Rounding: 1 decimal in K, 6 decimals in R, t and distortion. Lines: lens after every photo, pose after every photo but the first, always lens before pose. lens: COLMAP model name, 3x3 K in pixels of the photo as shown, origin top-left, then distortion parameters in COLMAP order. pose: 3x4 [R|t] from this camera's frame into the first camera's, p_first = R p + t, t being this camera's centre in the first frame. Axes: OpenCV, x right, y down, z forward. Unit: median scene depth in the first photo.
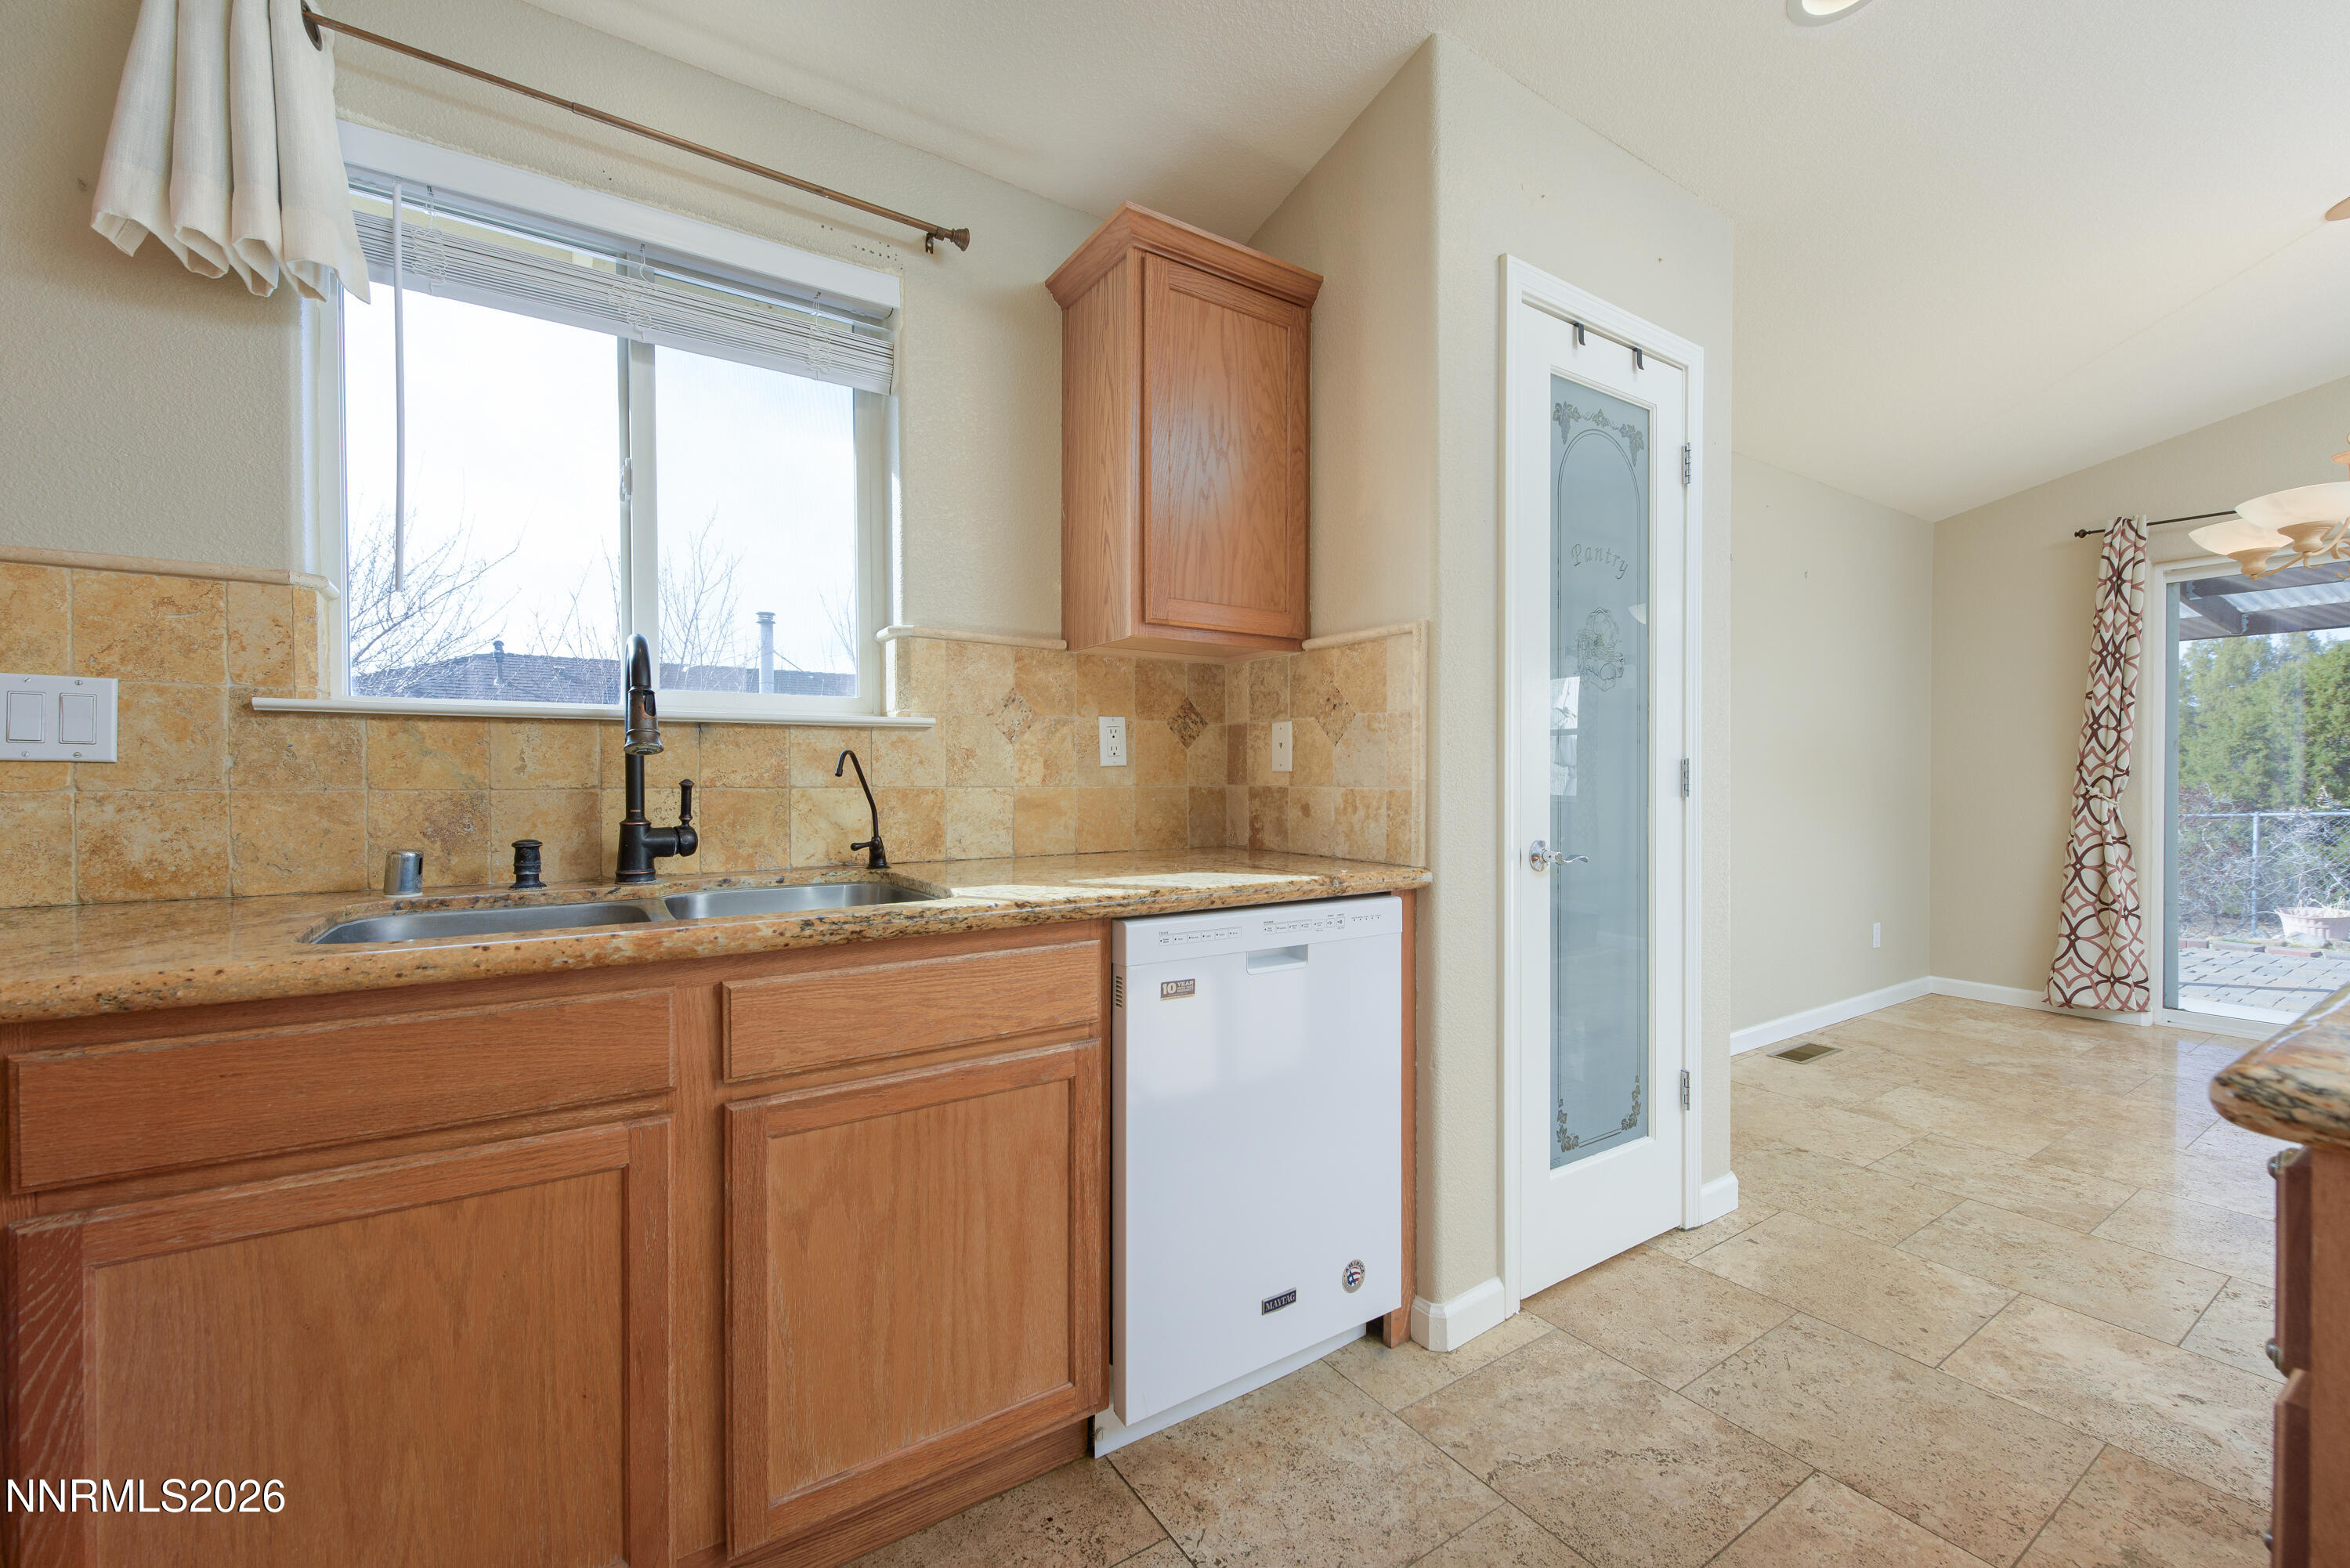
lens RADIAL K [[959.8, 0, 1179.3], [0, 959.8, 789.0], [0, 0, 1]] dist [0.002477, -0.000841]
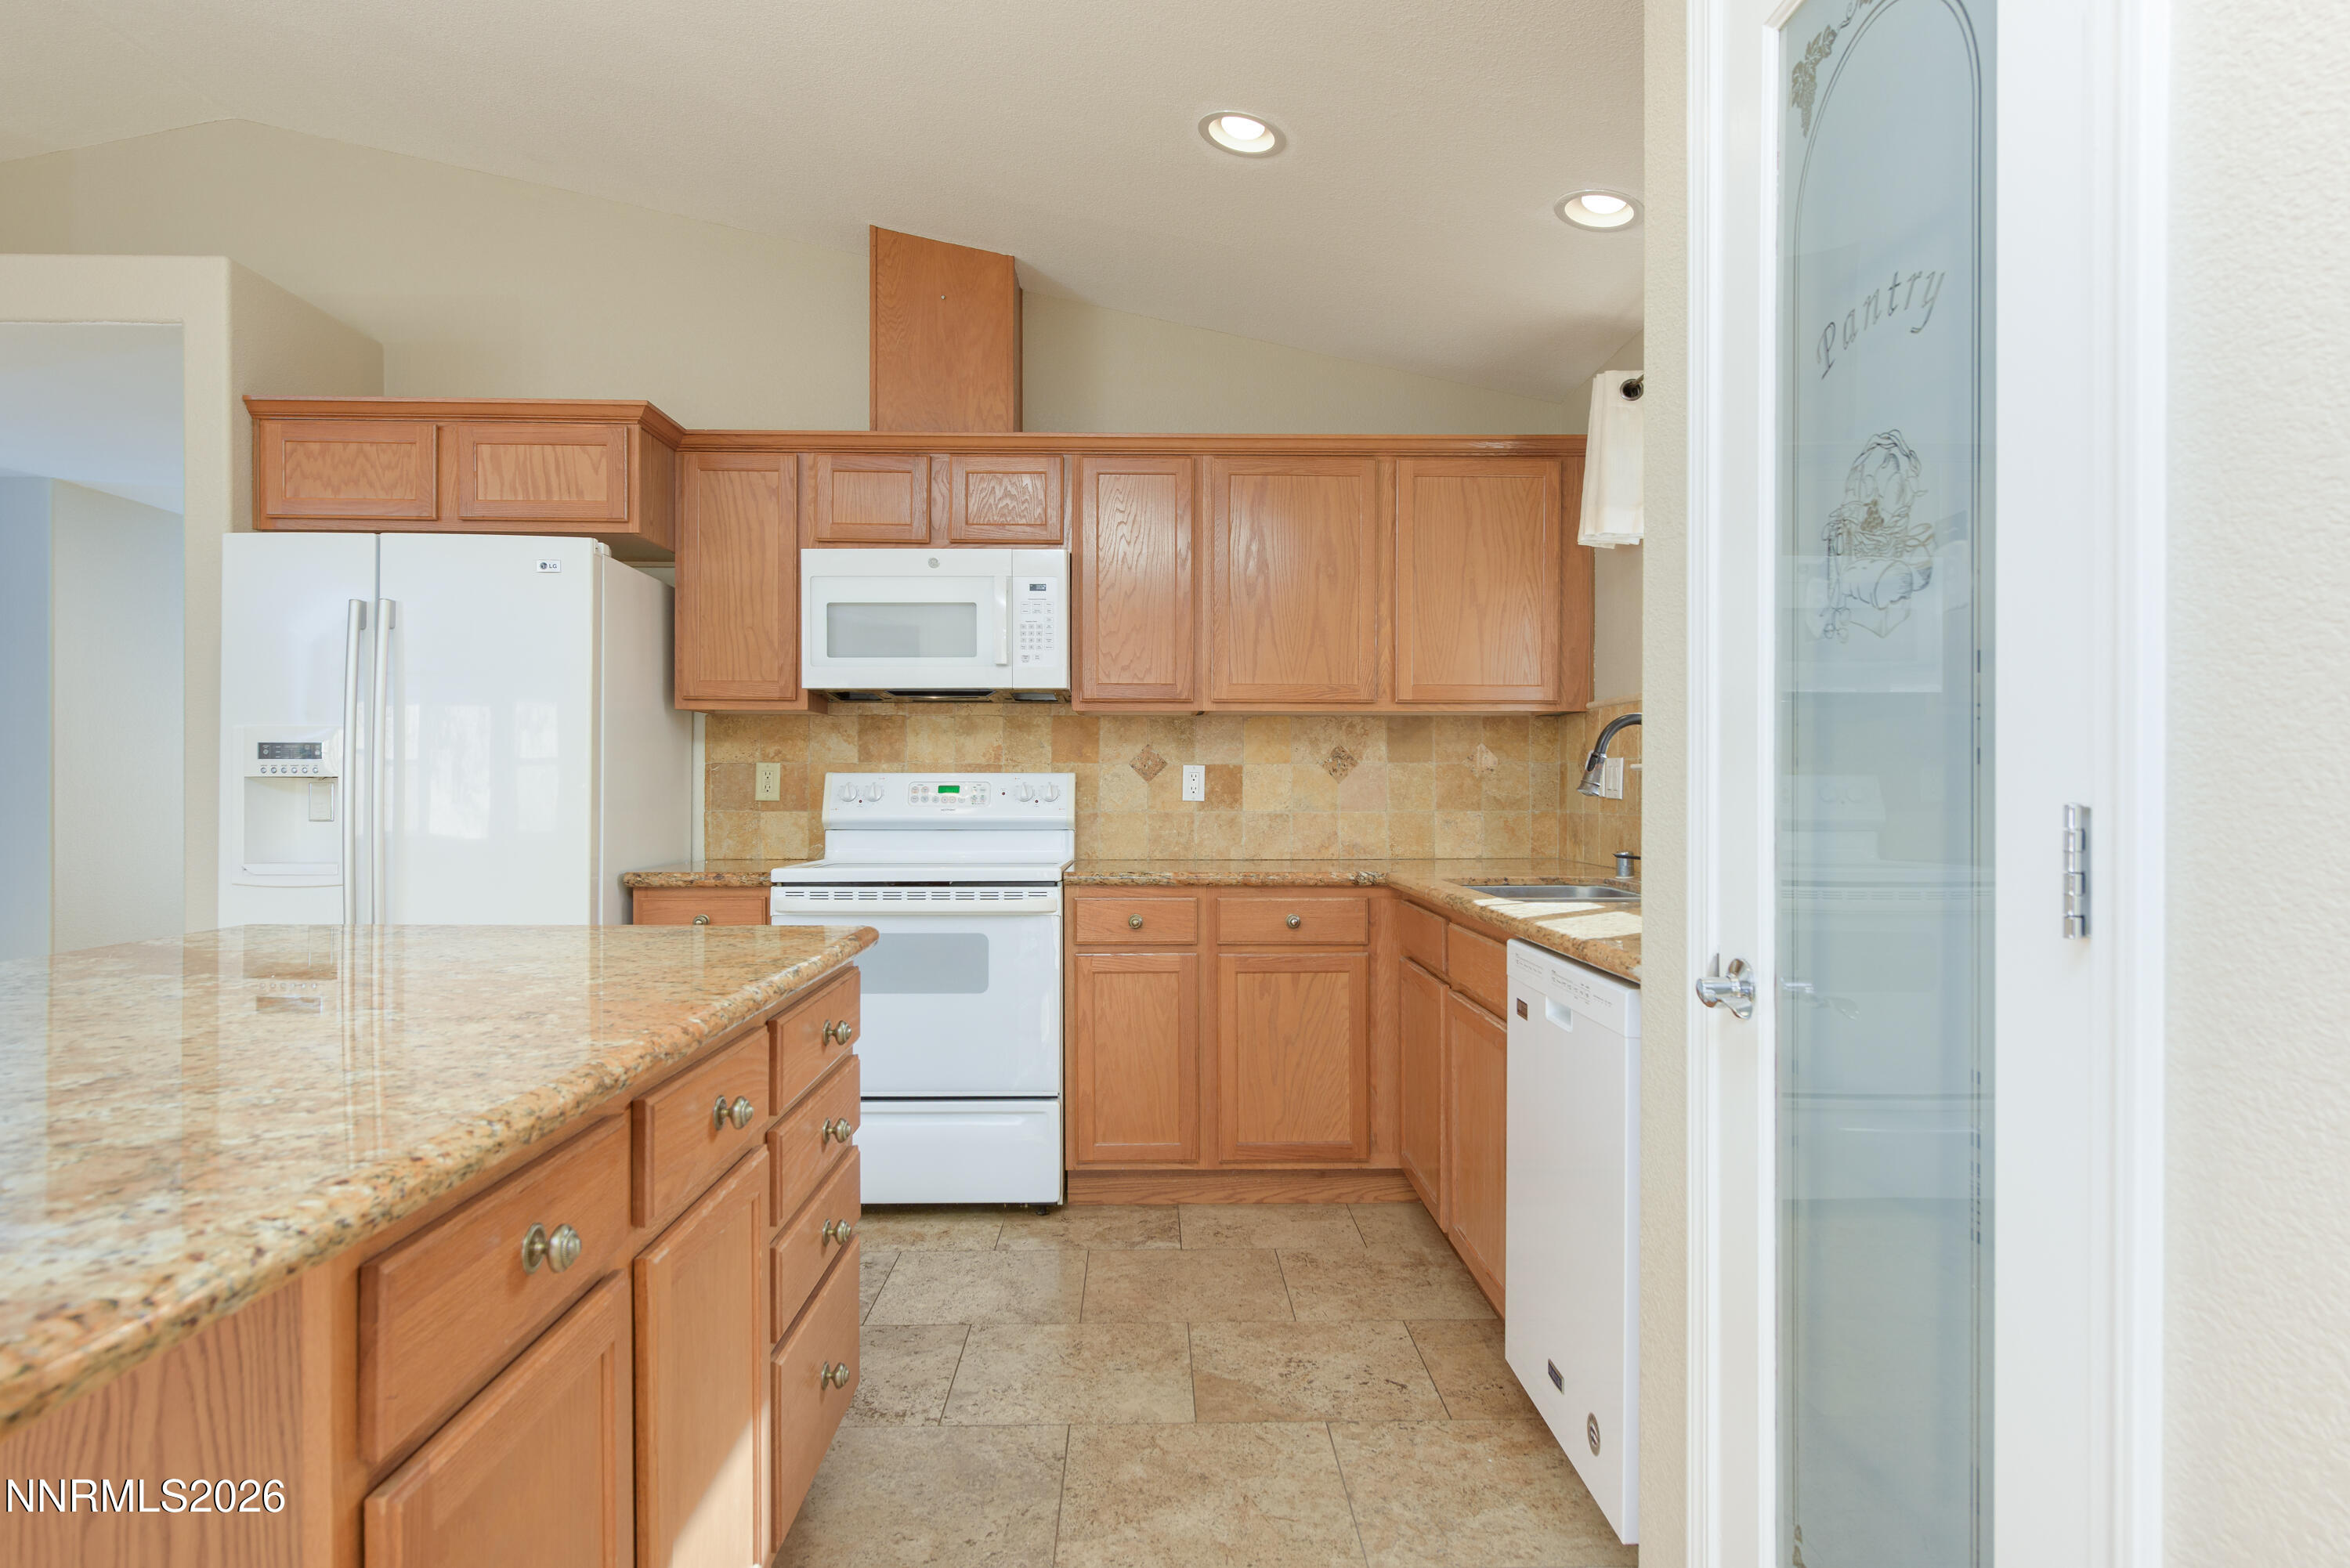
lens RADIAL K [[1363.0, 0, 1187.6], [0, 1363.0, 789.2], [0, 0, 1]] dist [0.000142, -0.000789]
pose [[-0.533555, 0.003081, -0.845760, 1.089858], [-0.009944, 0.999901, 0.009915, -0.041331], [0.845707, 0.013700, -0.533472, 1.068659]]
